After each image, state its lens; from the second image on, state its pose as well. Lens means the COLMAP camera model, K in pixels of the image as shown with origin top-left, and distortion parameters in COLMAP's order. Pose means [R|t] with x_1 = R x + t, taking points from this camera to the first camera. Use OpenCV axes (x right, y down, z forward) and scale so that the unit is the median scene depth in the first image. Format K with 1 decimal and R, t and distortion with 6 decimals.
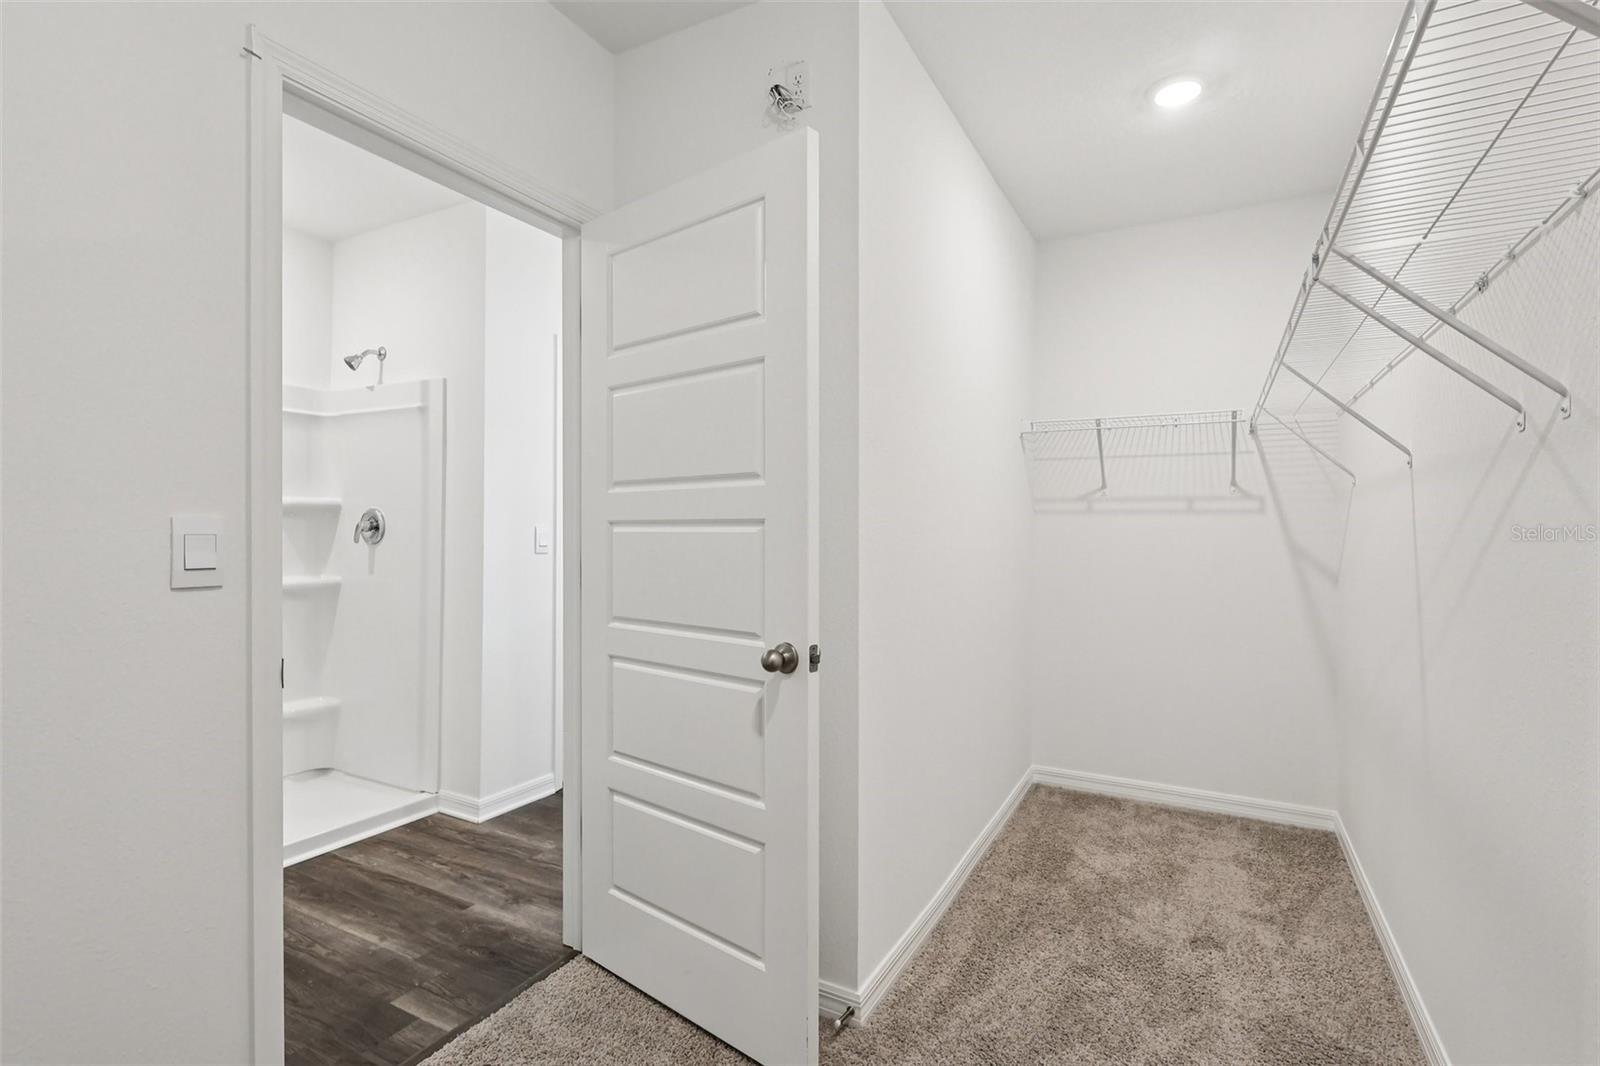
lens RADIAL K [[748.6, 0, 794.3], [0, 748.6, 523.3], [0, 0, 1]] dist [-0.004704, 0.002737]
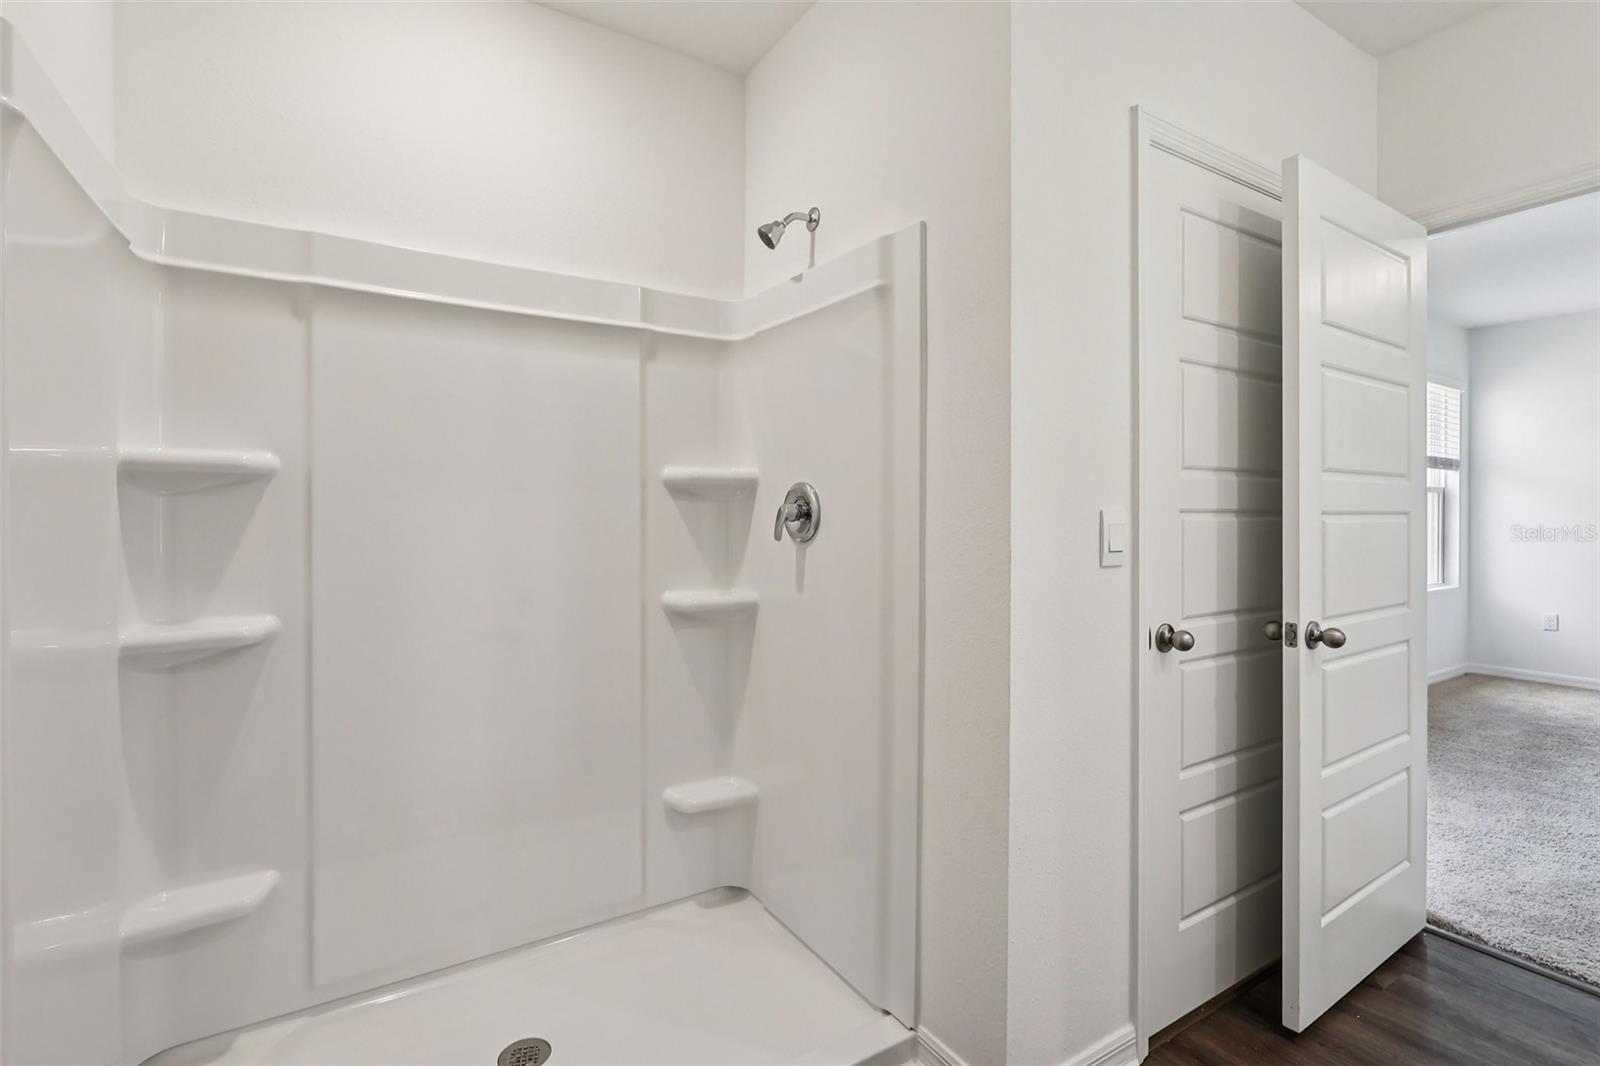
lens RADIAL K [[748.6, 0, 796.1], [0, 748.6, 521.5], [0, 0, 1]] dist [-0.004704, 0.002737]
pose [[0.868986, 0.000914, -0.494835, -0.274629], [0.005095, 0.999929, 0.010794, 0.004990], [0.494810, -0.011902, 0.868920, 0.483233]]
